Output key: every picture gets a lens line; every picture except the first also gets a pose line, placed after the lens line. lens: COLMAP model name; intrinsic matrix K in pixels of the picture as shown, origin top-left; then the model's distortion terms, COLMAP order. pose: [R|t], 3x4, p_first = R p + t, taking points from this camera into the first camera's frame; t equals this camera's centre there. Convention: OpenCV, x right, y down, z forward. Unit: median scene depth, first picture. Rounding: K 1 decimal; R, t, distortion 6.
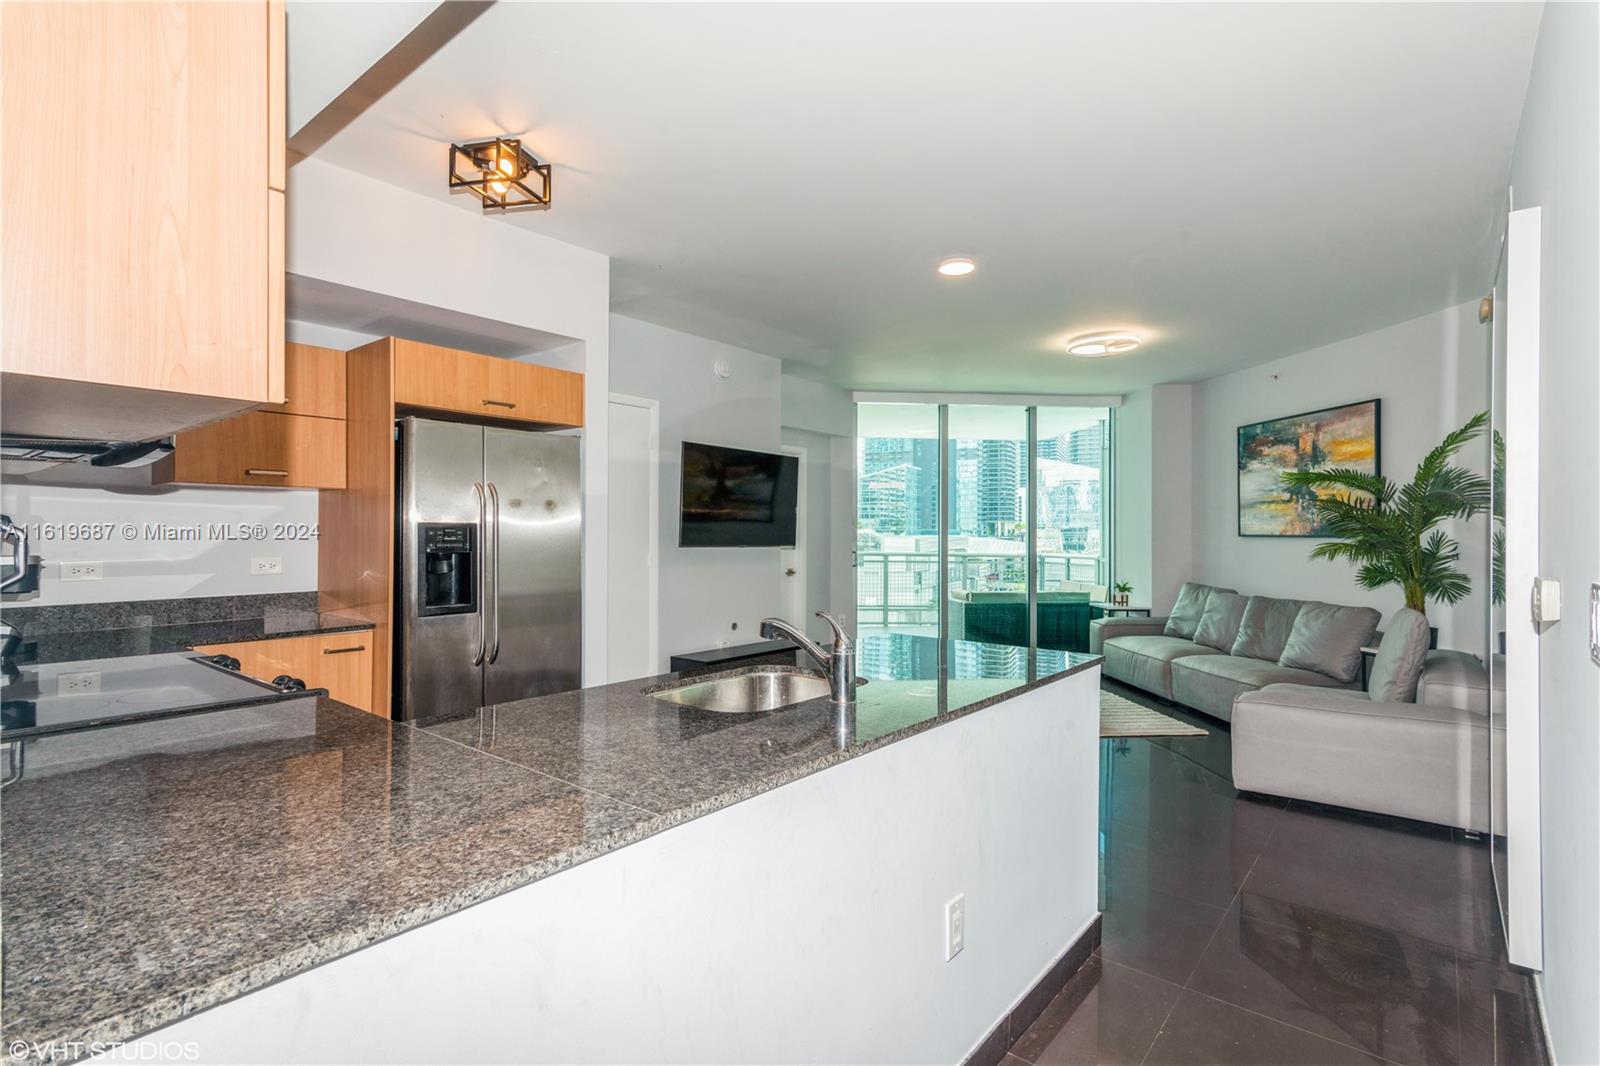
lens RADIAL K [[780.4, 0, 775.4], [0, 780.4, 523.5], [0, 0, 1]] dist [-0.000569, -0.000022]
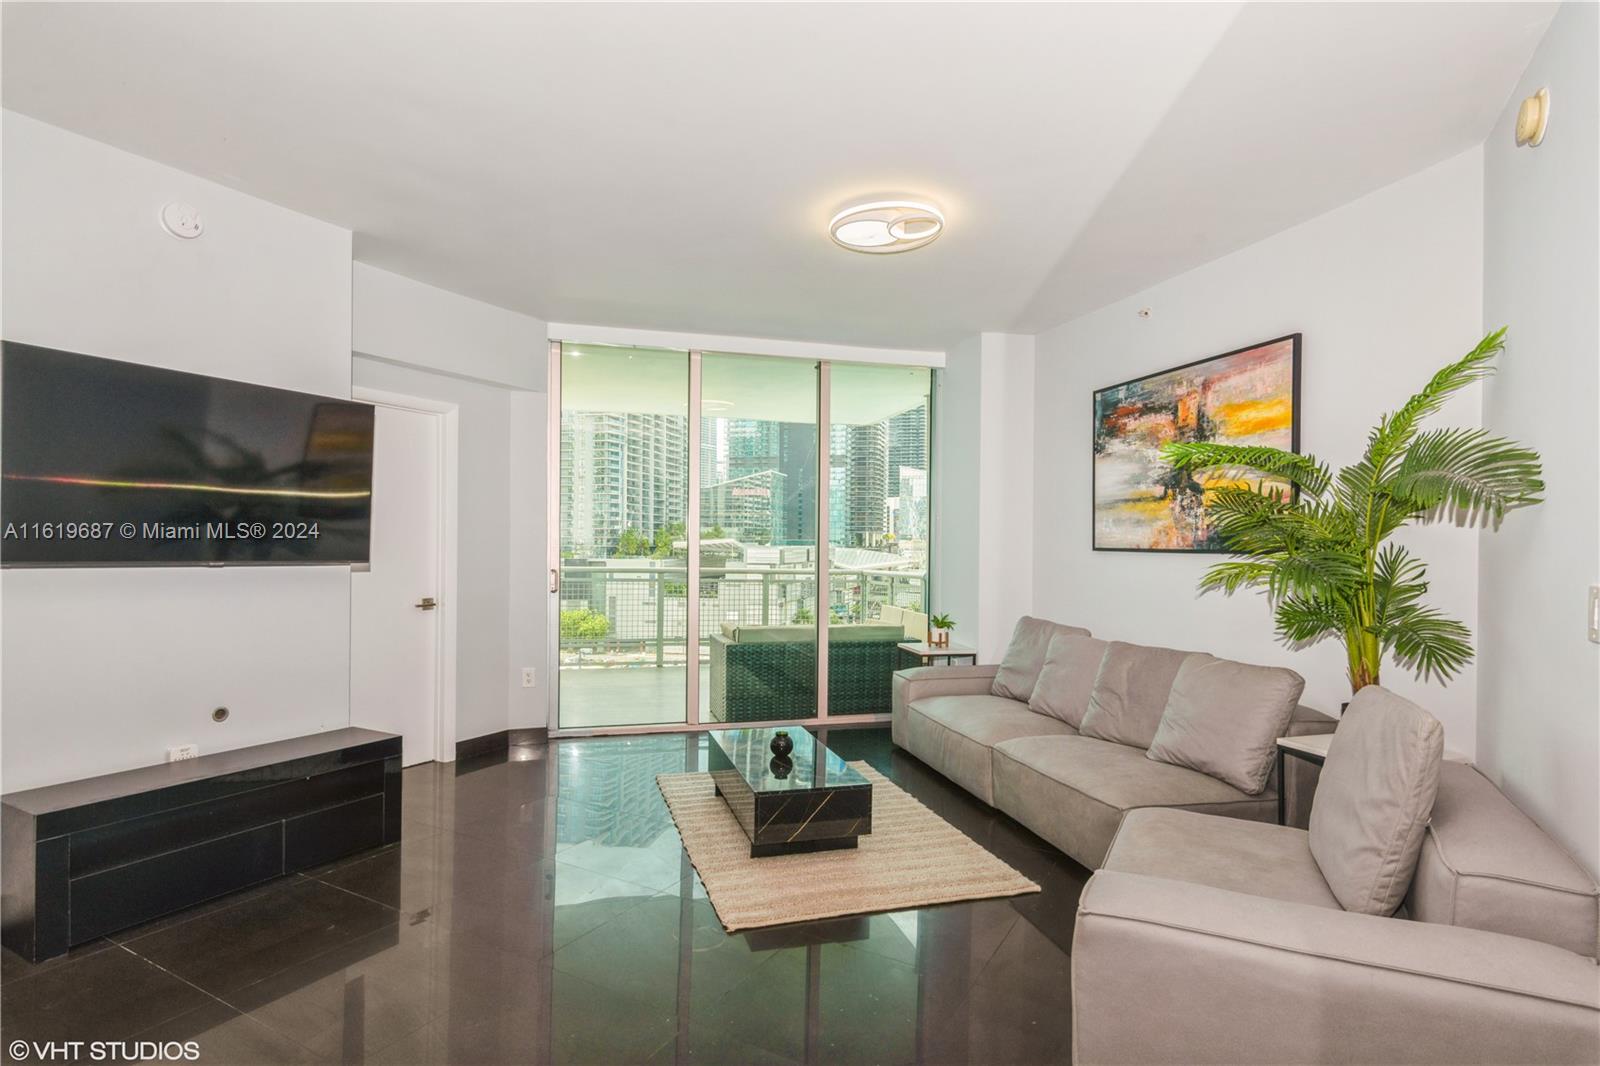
lens RADIAL K [[830.4, 0, 800.0], [0, 830.4, 533.0], [0, 0, 1]] dist [0.002261, 0.000094]
pose [[0.980830, 0.010412, 0.194589, 0.217904], [-0.010500, 0.999945, -0.000578, 0.004915], [-0.194584, -0.001476, 0.980885, 0.366160]]
